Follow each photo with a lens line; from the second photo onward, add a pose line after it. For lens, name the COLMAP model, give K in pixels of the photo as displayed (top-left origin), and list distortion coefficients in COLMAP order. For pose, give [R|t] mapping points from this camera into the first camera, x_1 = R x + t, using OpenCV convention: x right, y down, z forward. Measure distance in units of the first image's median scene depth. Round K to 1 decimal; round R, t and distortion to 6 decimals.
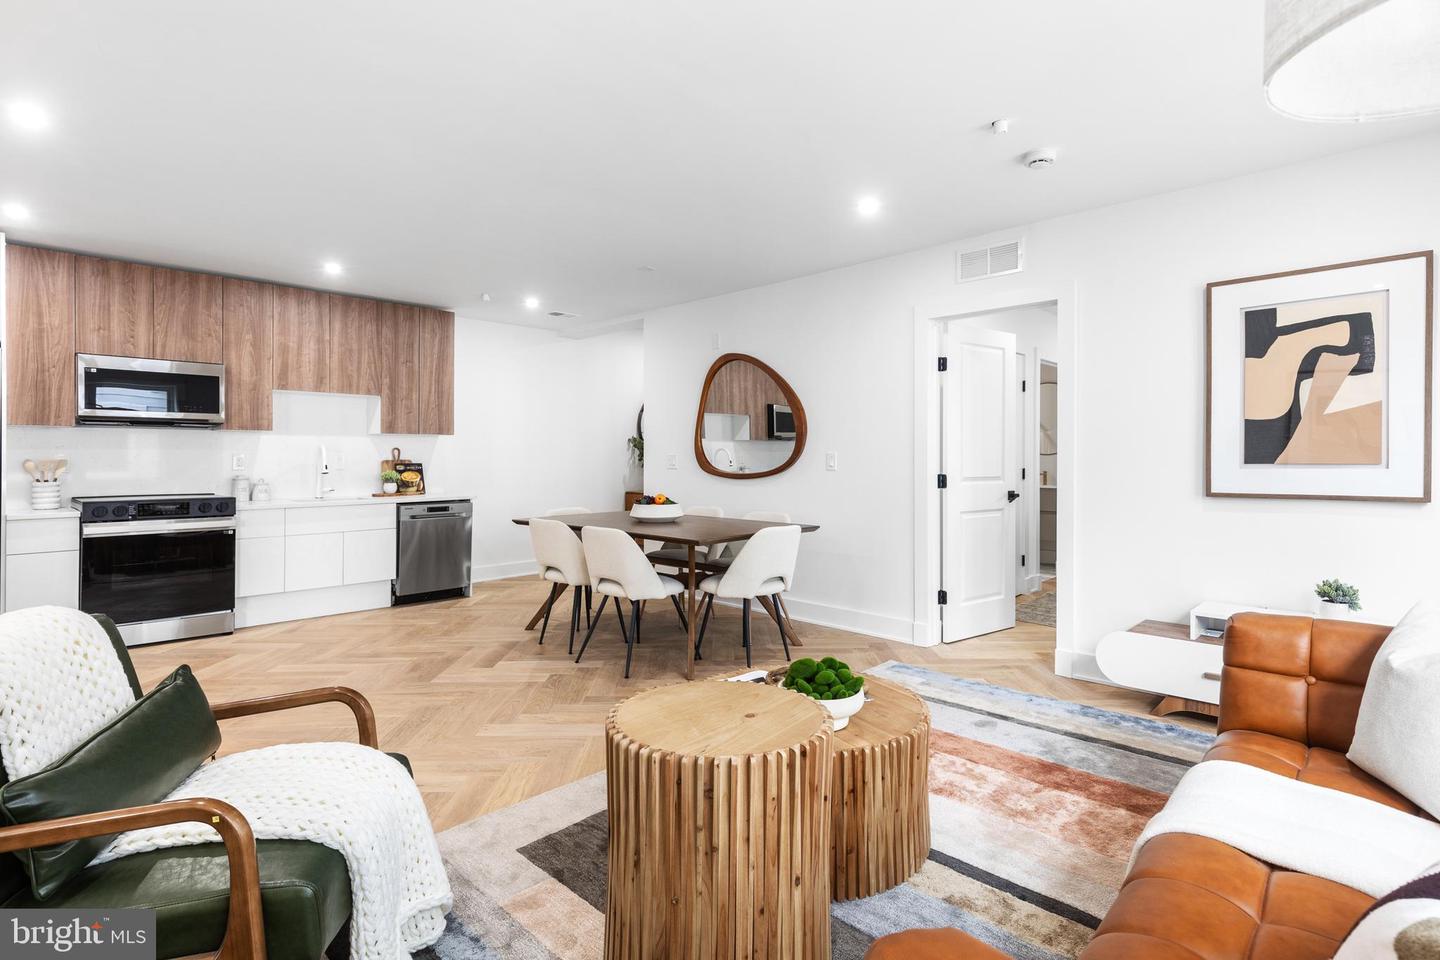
lens RADIAL K [[713.7, 0, 735.8], [0, 713.7, 446.2], [0, 0, 1]] dist [0.002215, 0.000877]
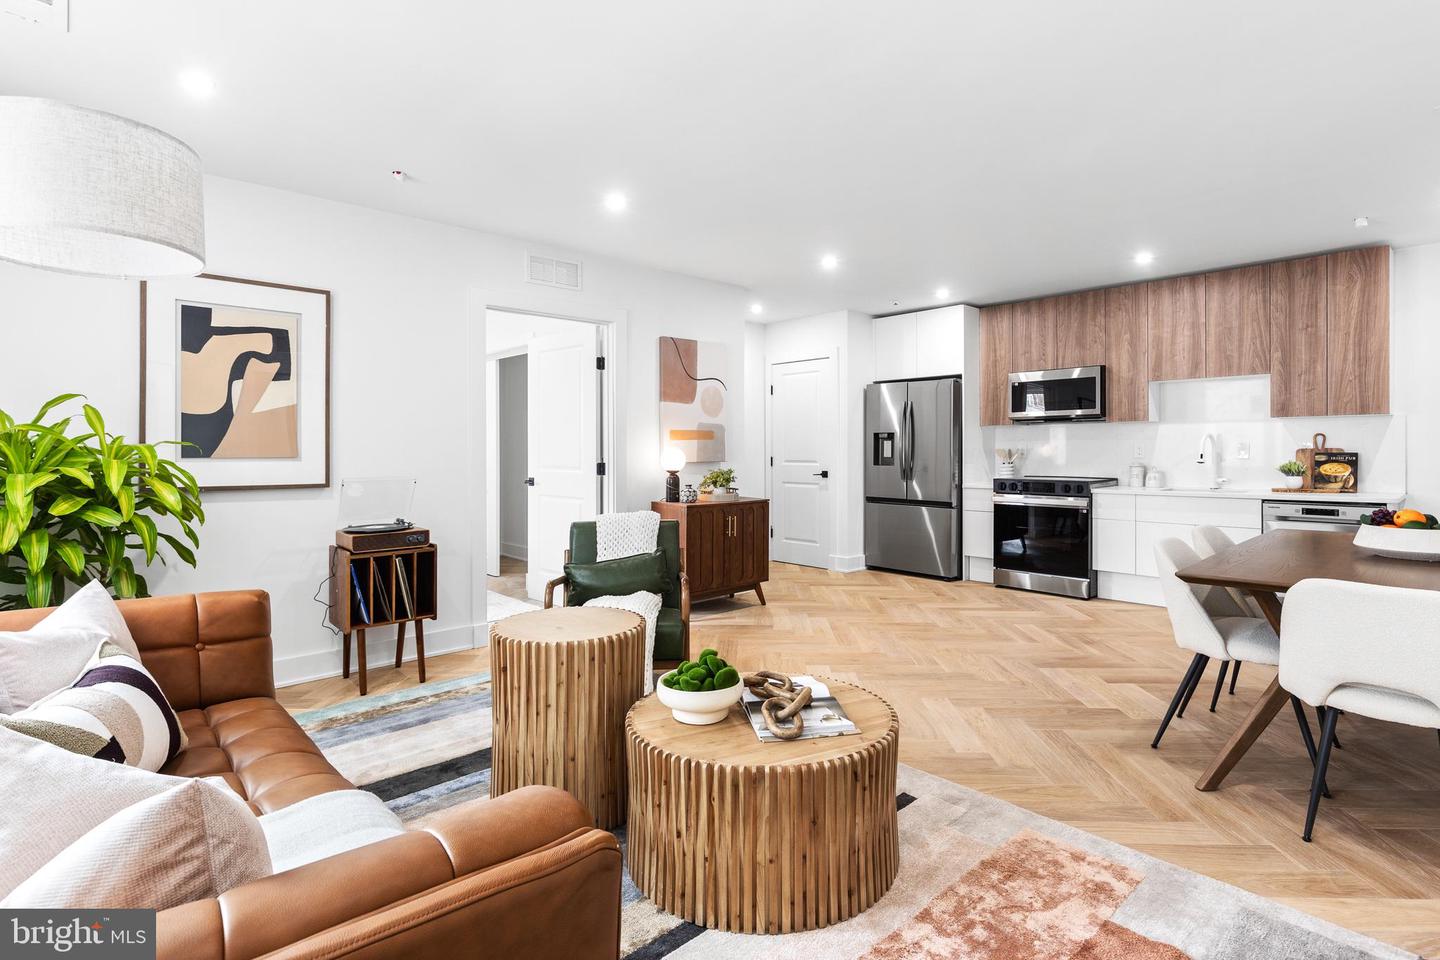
lens RADIAL K [[713.7, 0, 735.8], [0, 713.7, 446.2], [0, 0, 1]] dist [0.002215, 0.000877]
pose [[-0.043943, -0.004357, -0.999025, 0.420162], [0.021560, 0.999753, -0.005308, 0.007660], [0.998801, -0.021772, -0.043838, 0.428488]]
